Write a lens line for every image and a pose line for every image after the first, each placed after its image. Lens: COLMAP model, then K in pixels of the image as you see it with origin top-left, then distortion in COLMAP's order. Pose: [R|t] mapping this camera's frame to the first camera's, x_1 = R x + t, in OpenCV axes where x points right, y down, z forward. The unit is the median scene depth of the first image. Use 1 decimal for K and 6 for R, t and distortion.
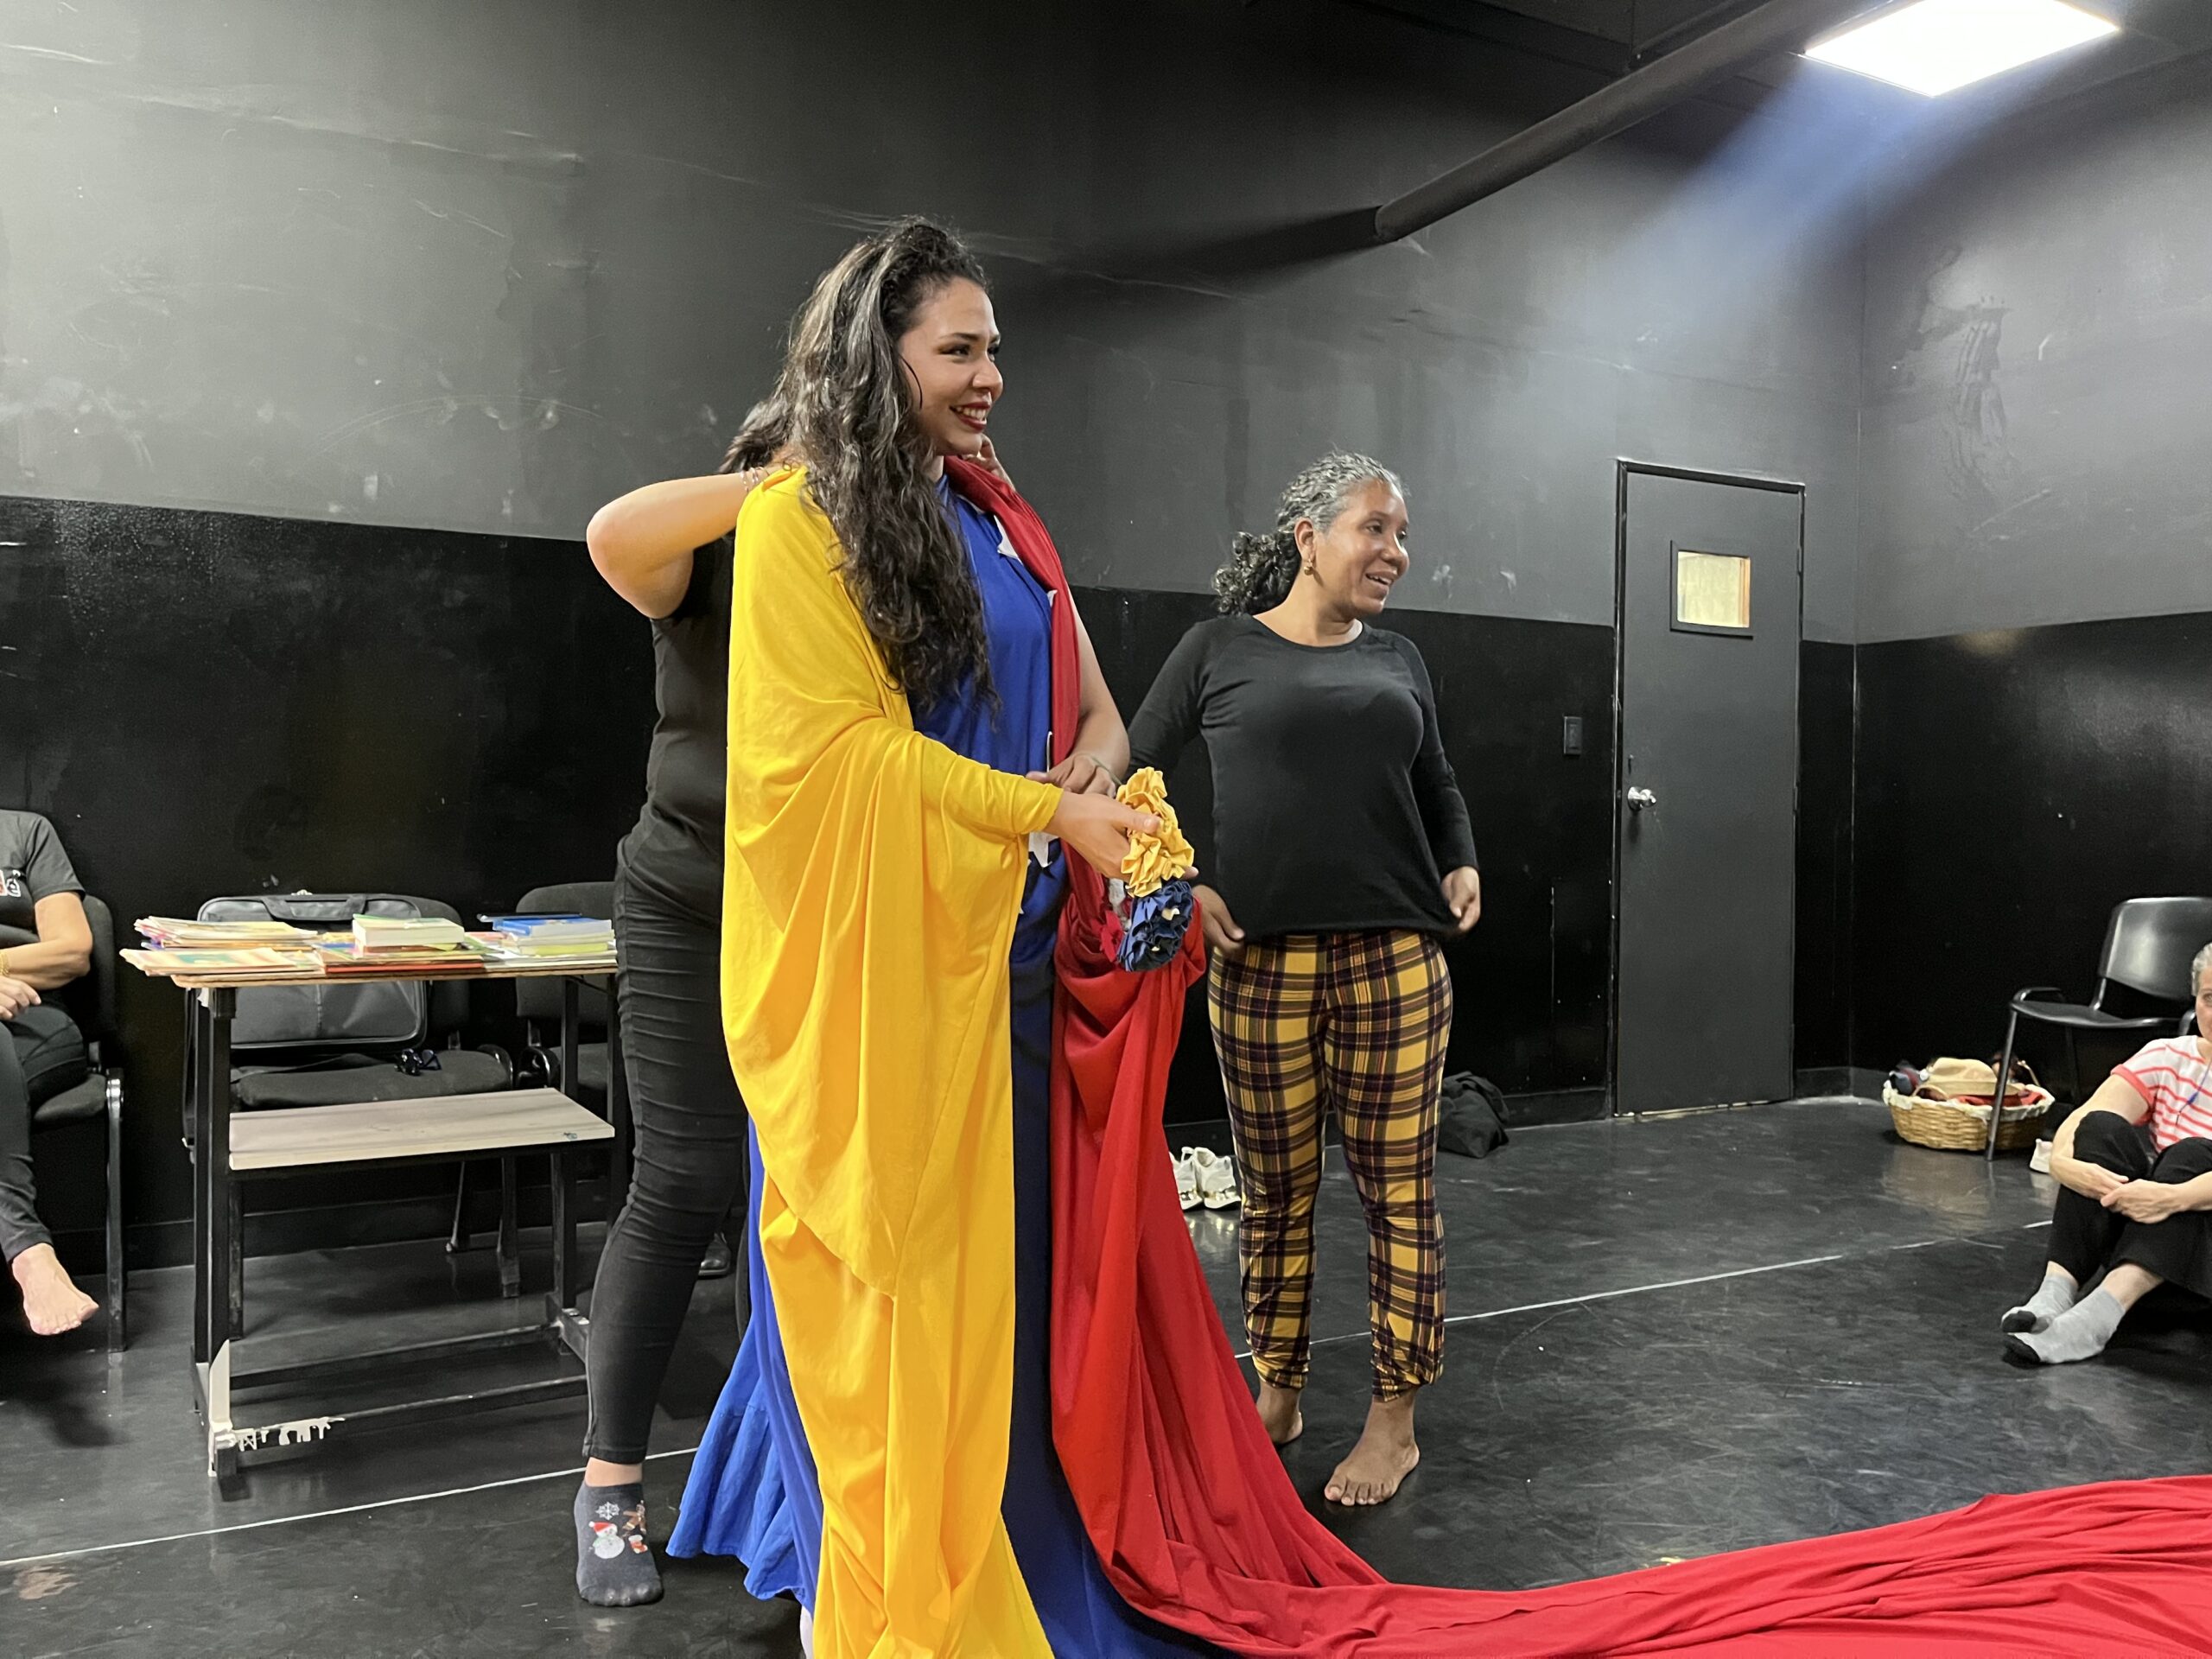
lens RADIAL K [[1671.6, 0, 1104.0], [0, 1671.6, 841.1], [0, 0, 1]] dist [0.086293, -0.118181]
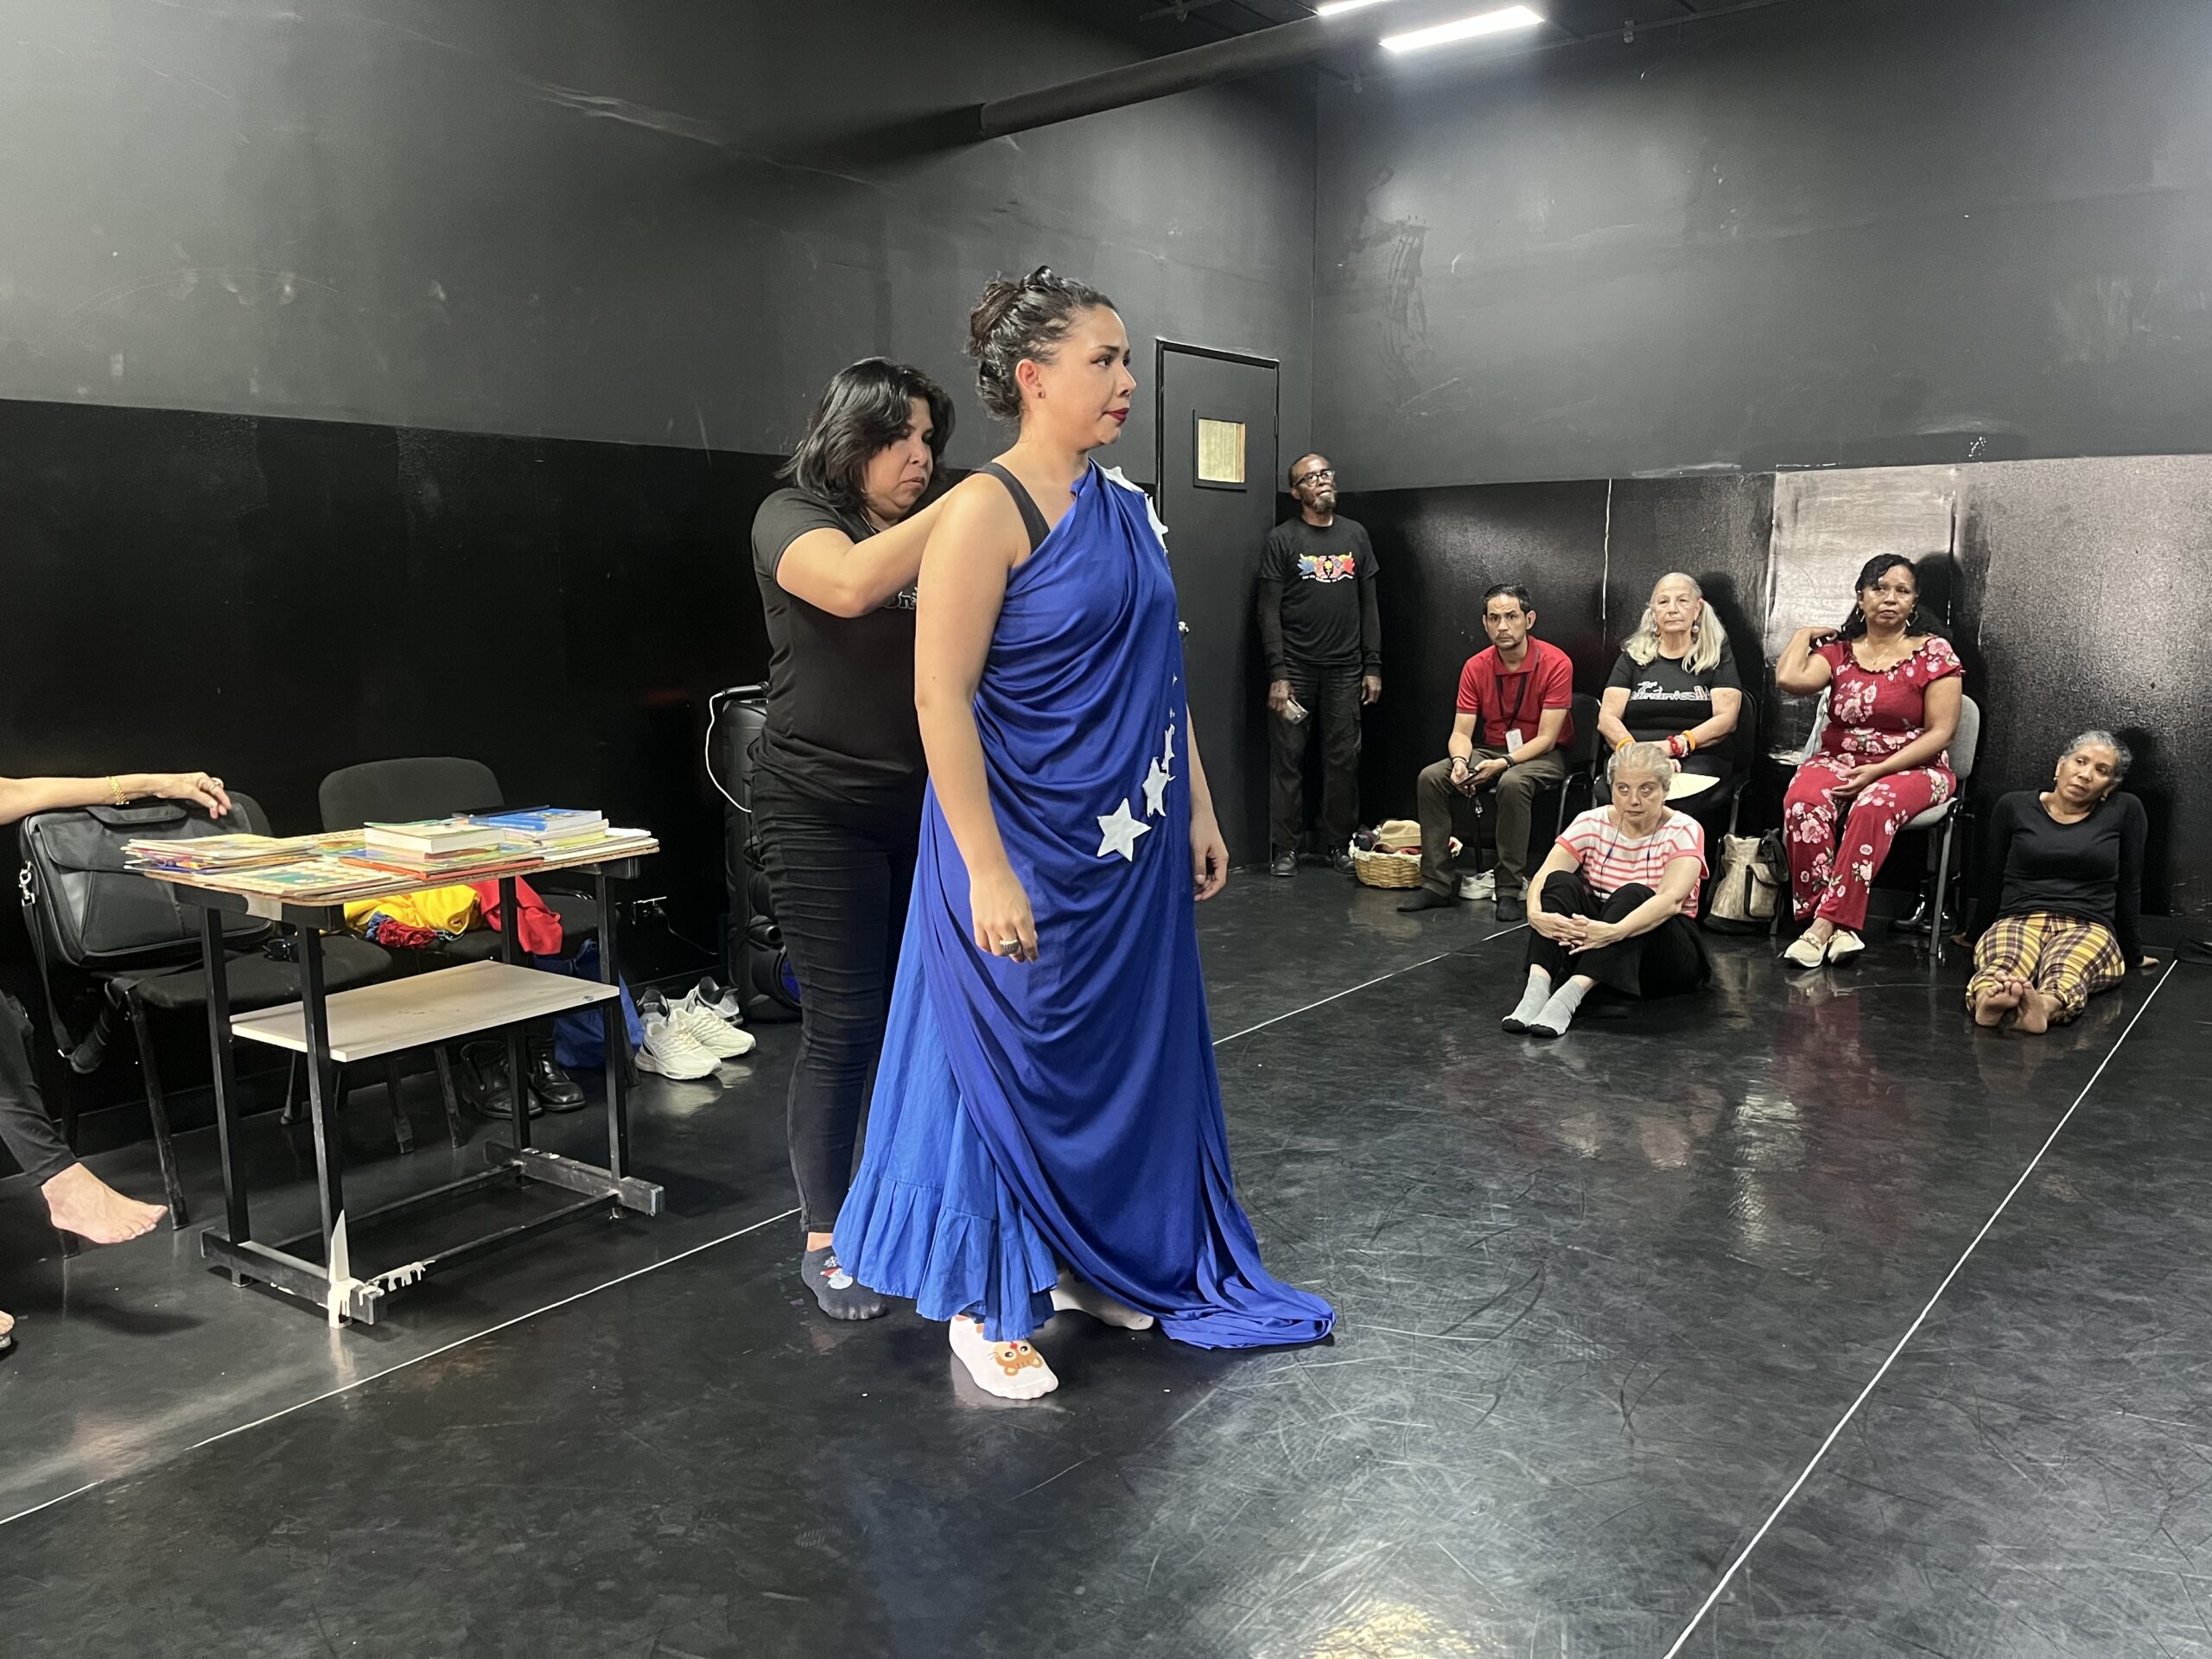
lens RADIAL K [[1669.3, 0, 1121.9], [0, 1669.3, 838.8], [0, 0, 1]] dist [0.079141, -0.102455]
pose [[0.910117, -0.080278, 0.406501, -0.235039], [0.026180, 0.990233, 0.136941, -0.043404], [-0.413524, -0.113990, 0.903330, -0.096671]]
